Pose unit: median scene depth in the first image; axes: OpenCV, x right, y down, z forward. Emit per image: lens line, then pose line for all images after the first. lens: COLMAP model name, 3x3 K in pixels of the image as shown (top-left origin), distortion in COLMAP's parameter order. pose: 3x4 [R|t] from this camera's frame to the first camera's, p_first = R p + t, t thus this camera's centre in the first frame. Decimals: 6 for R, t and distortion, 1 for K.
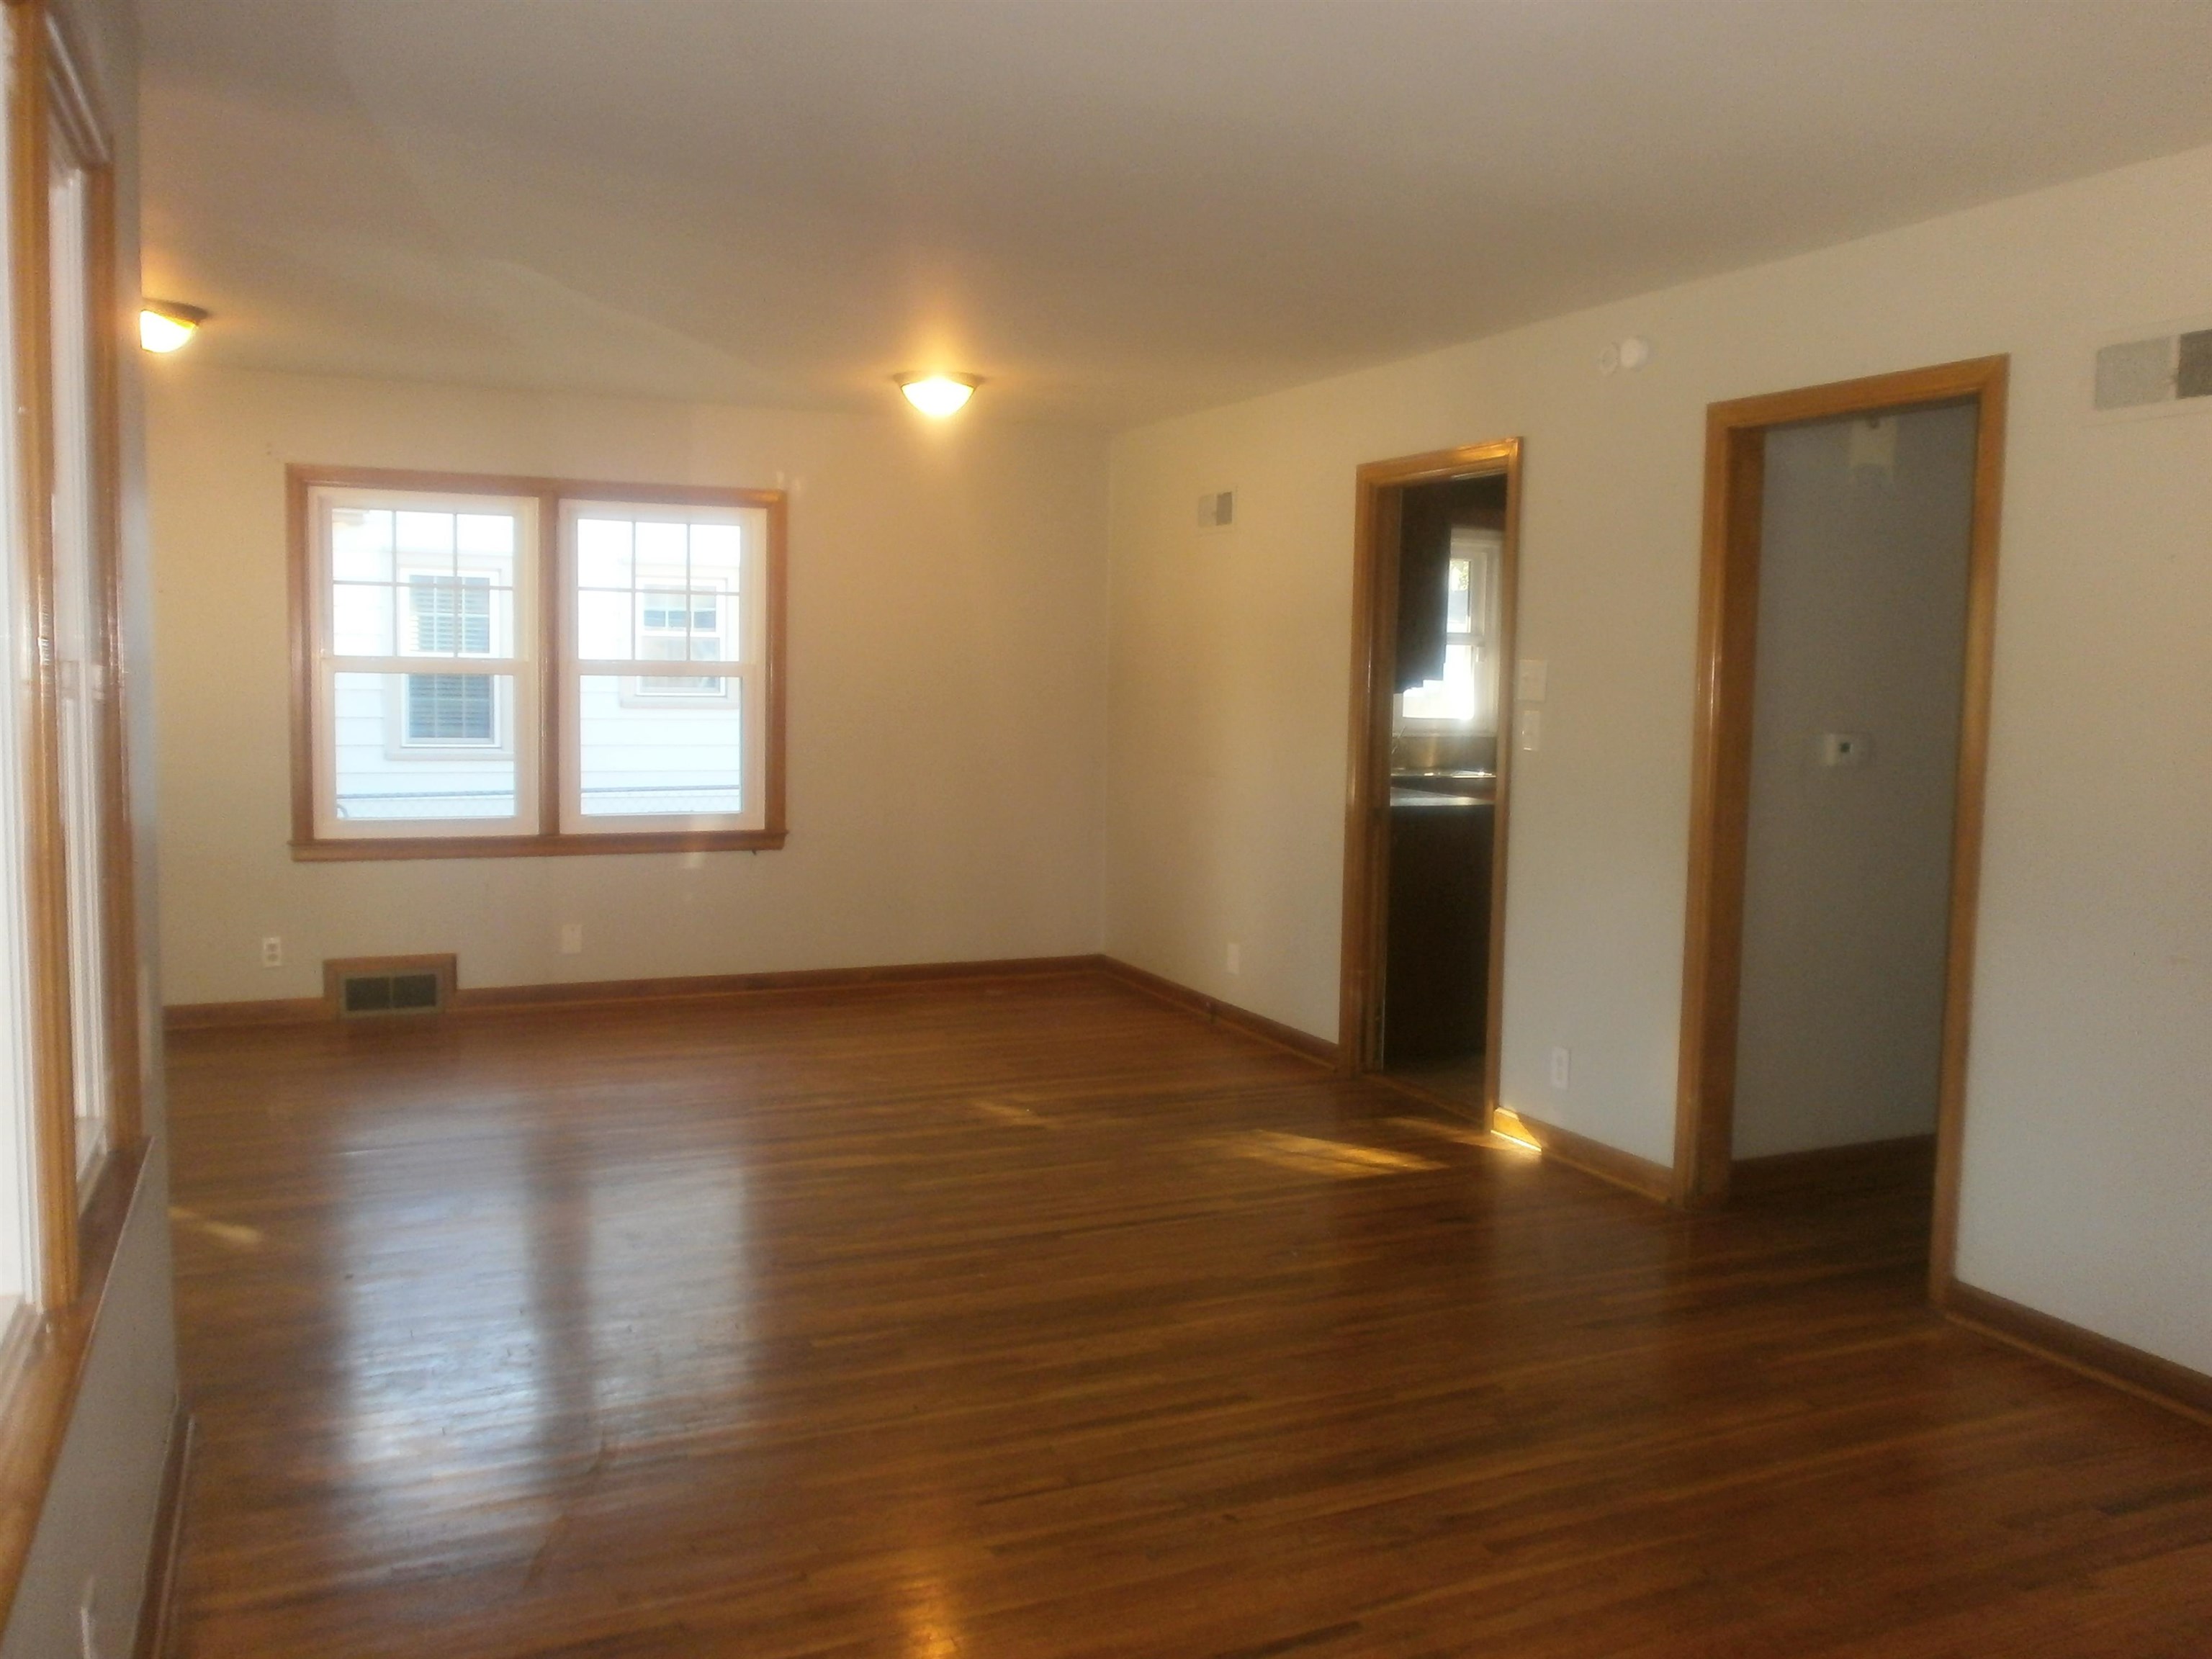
lens RADIAL K [[1764.8, 0, 1106.0], [0, 1764.8, 829.5], [0, 0, 1]] dist [-0.035043, 0.001276]
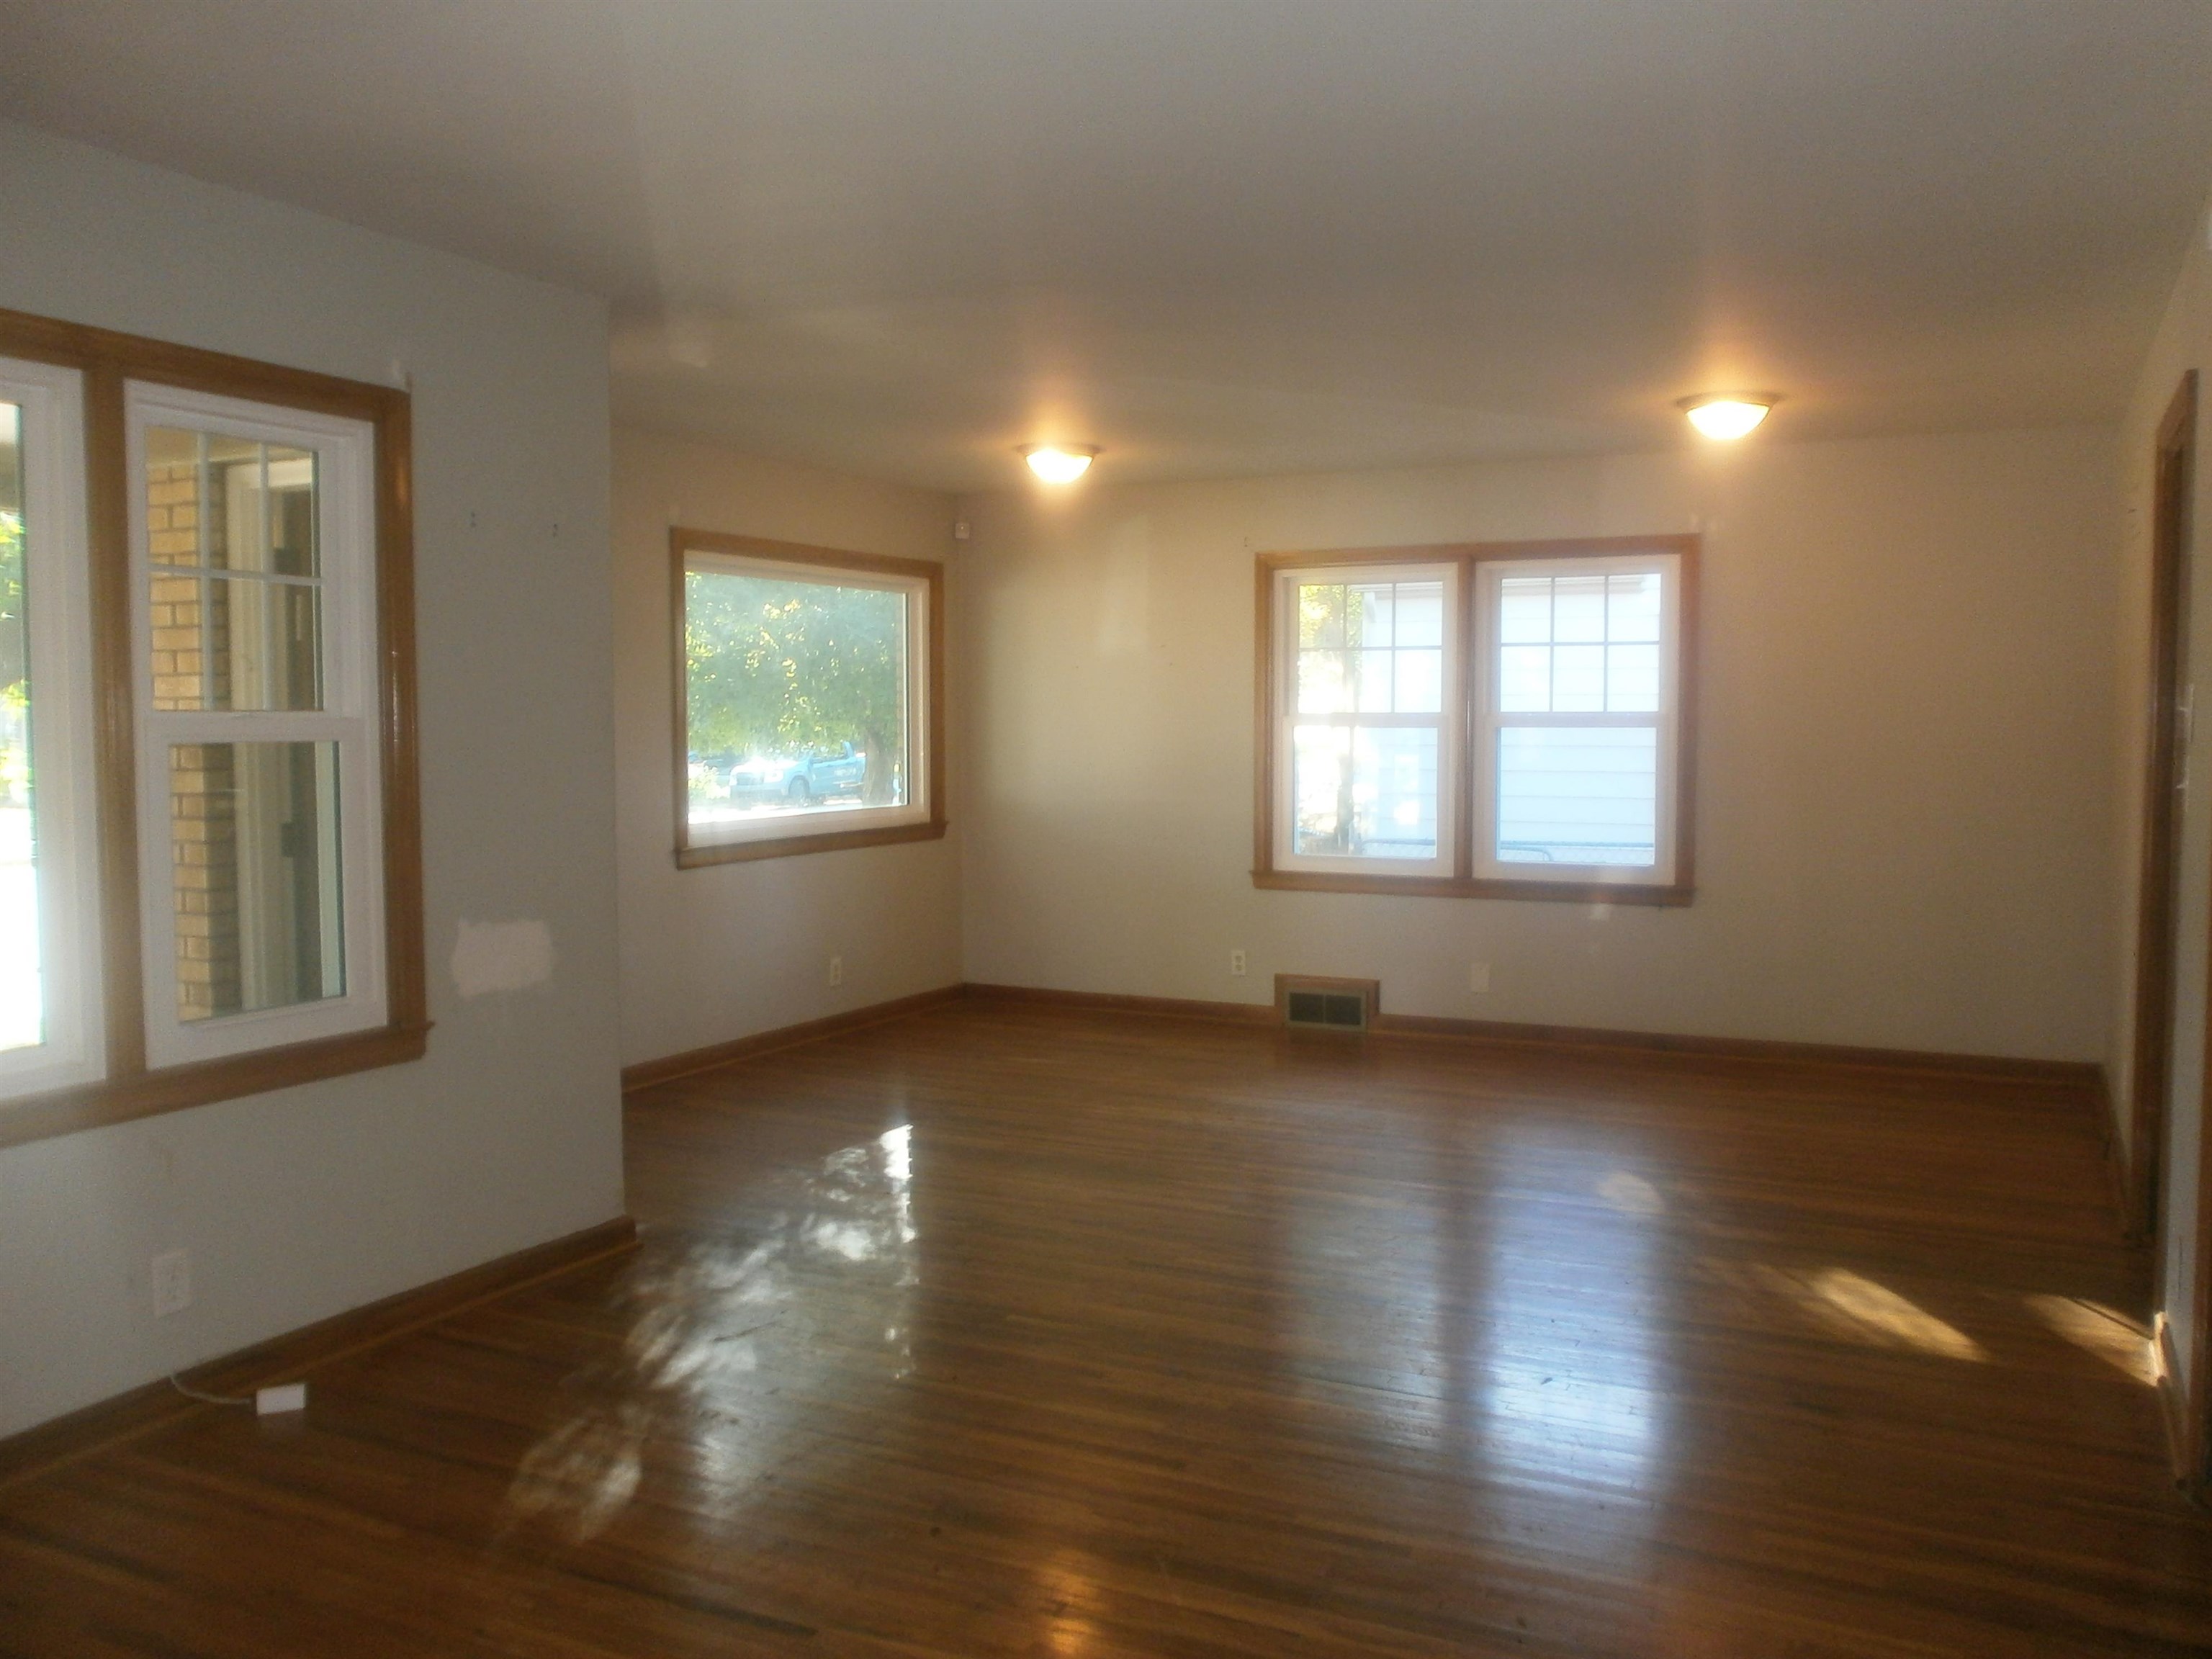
lens RADIAL K [[1750.3, 0, 1106.0], [0, 1750.3, 829.5], [0, 0, 1]] dist [-0.055362, 0.020105]
pose [[0.627141, 0.028550, -0.778383, 0.366678], [-0.055762, 0.998410, -0.008307, -0.005321], [0.776907, 0.048614, 0.627735, 0.169906]]
